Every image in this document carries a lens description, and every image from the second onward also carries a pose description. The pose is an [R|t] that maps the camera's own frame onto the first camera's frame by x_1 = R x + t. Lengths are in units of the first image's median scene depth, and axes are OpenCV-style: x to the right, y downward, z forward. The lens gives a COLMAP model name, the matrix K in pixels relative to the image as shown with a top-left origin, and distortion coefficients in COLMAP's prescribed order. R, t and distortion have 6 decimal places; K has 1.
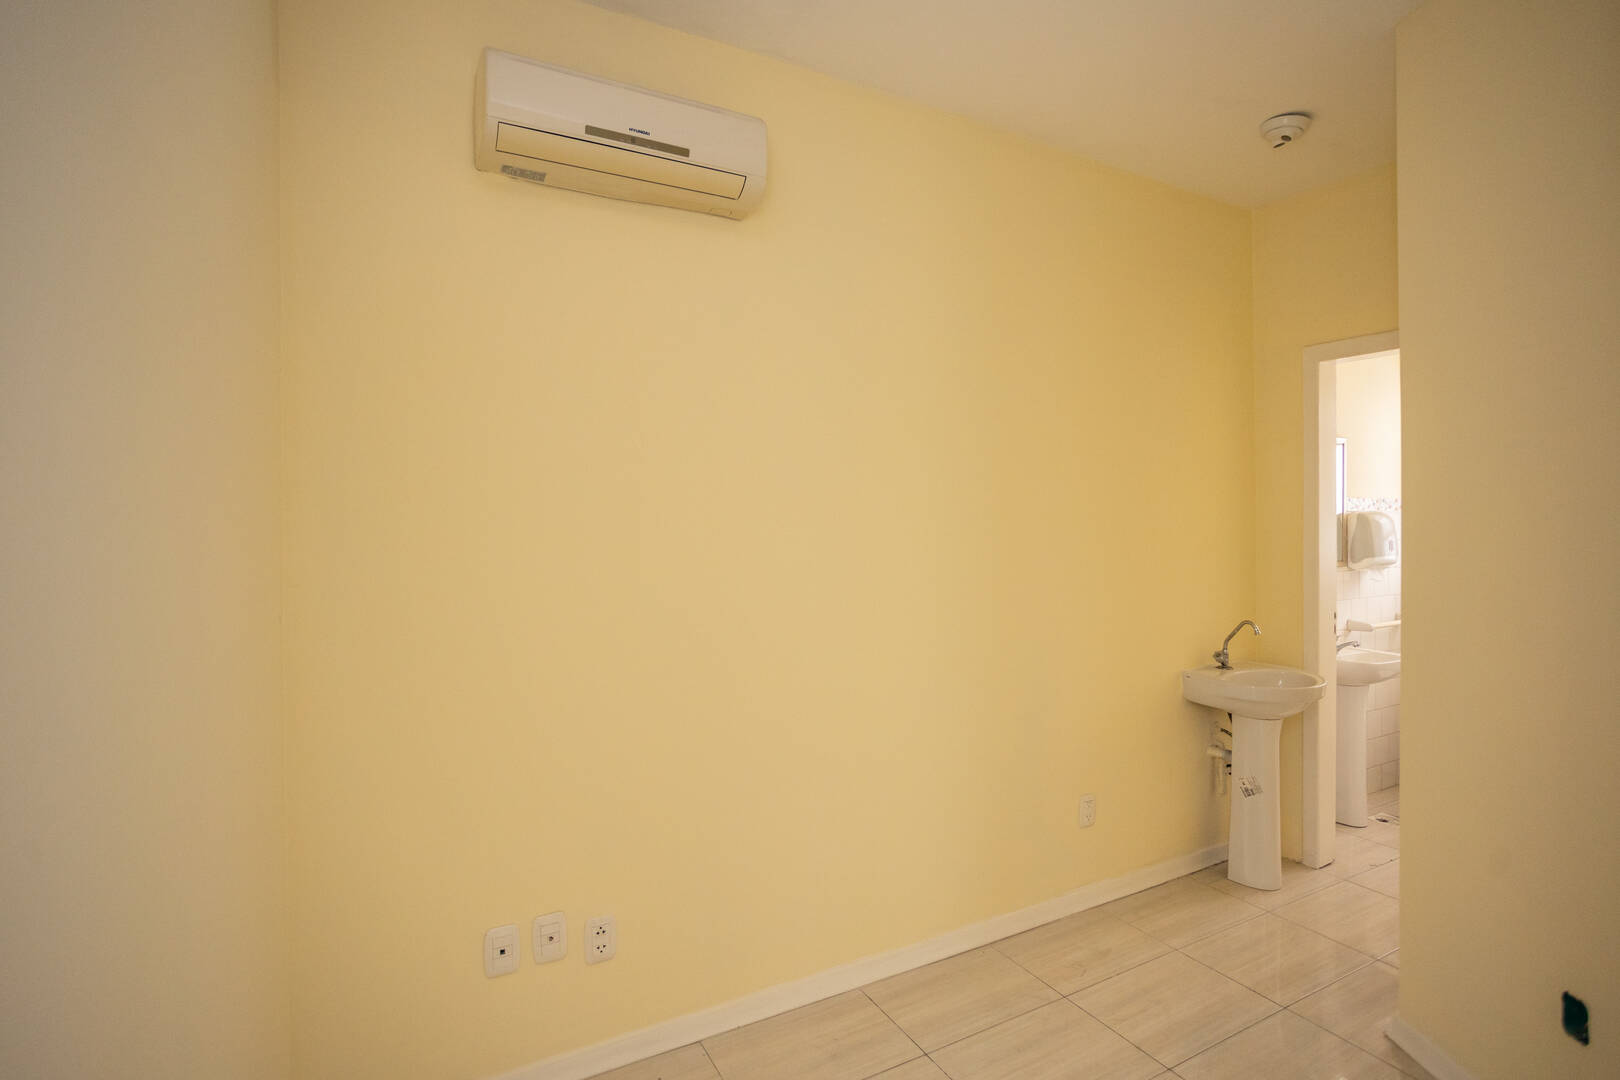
lens RADIAL K [[780.0, 0, 807.7], [0, 780.0, 528.5], [0, 0, 1]] dist [-0.051904, 0.031217]
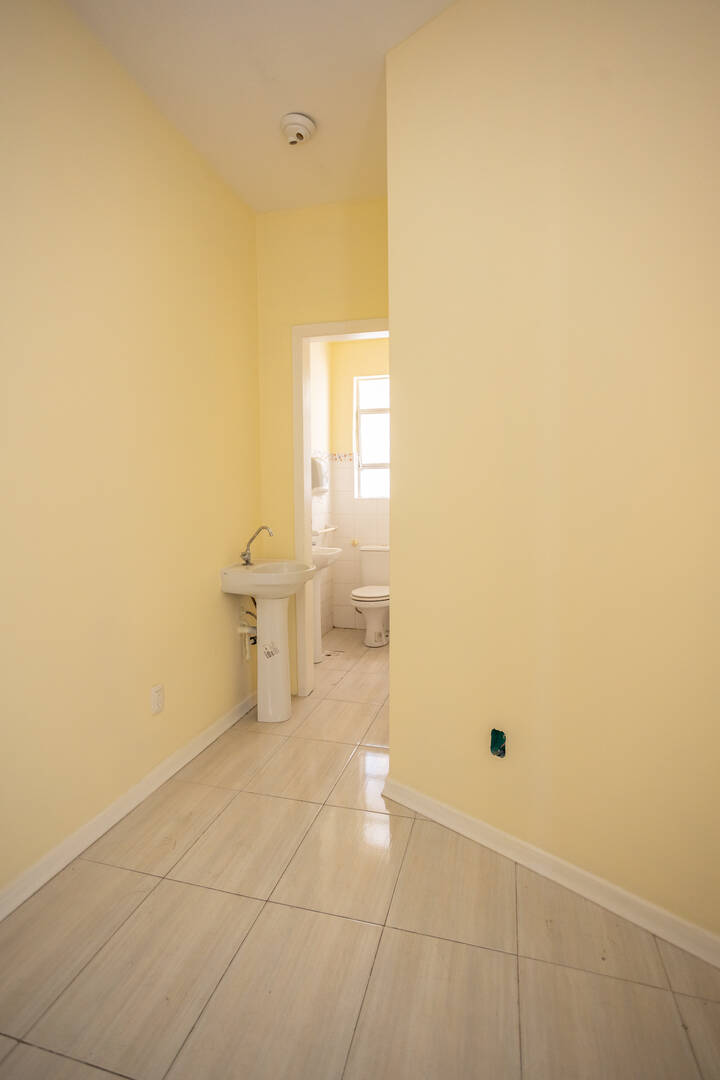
lens RADIAL K [[535.1, 0, 355.5], [0, 535.1, 541.9], [0, 0, 1]] dist [-0.058477, 0.030884]
pose [[0.692178, -0.064176, 0.718868, 0.023264], [0.005840, 0.996504, 0.083338, 0.069825], [-0.721704, -0.053486, 0.690133, 0.252225]]
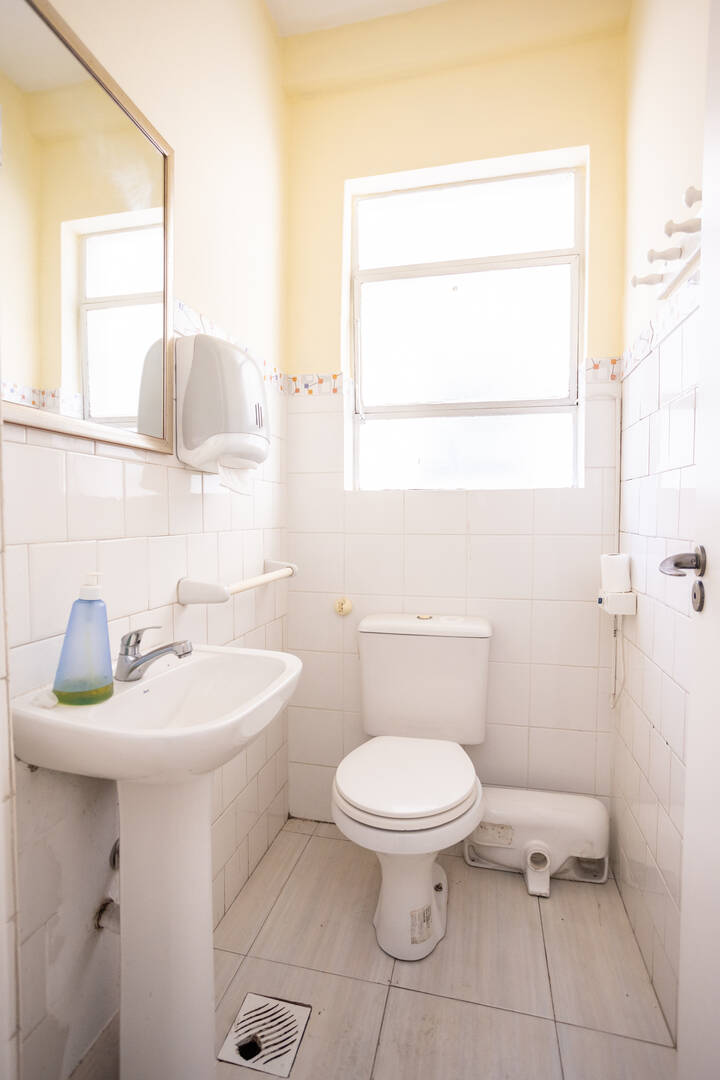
lens RADIAL K [[535.1, 0, 355.5], [0, 535.1, 541.9], [0, 0, 1]] dist [-0.058477, 0.030884]
pose [[0.661851, -0.025952, 0.749186, 0.675785], [-0.003799, 0.999272, 0.037971, 0.105449], [-0.749626, -0.027978, 0.661270, 0.897777]]
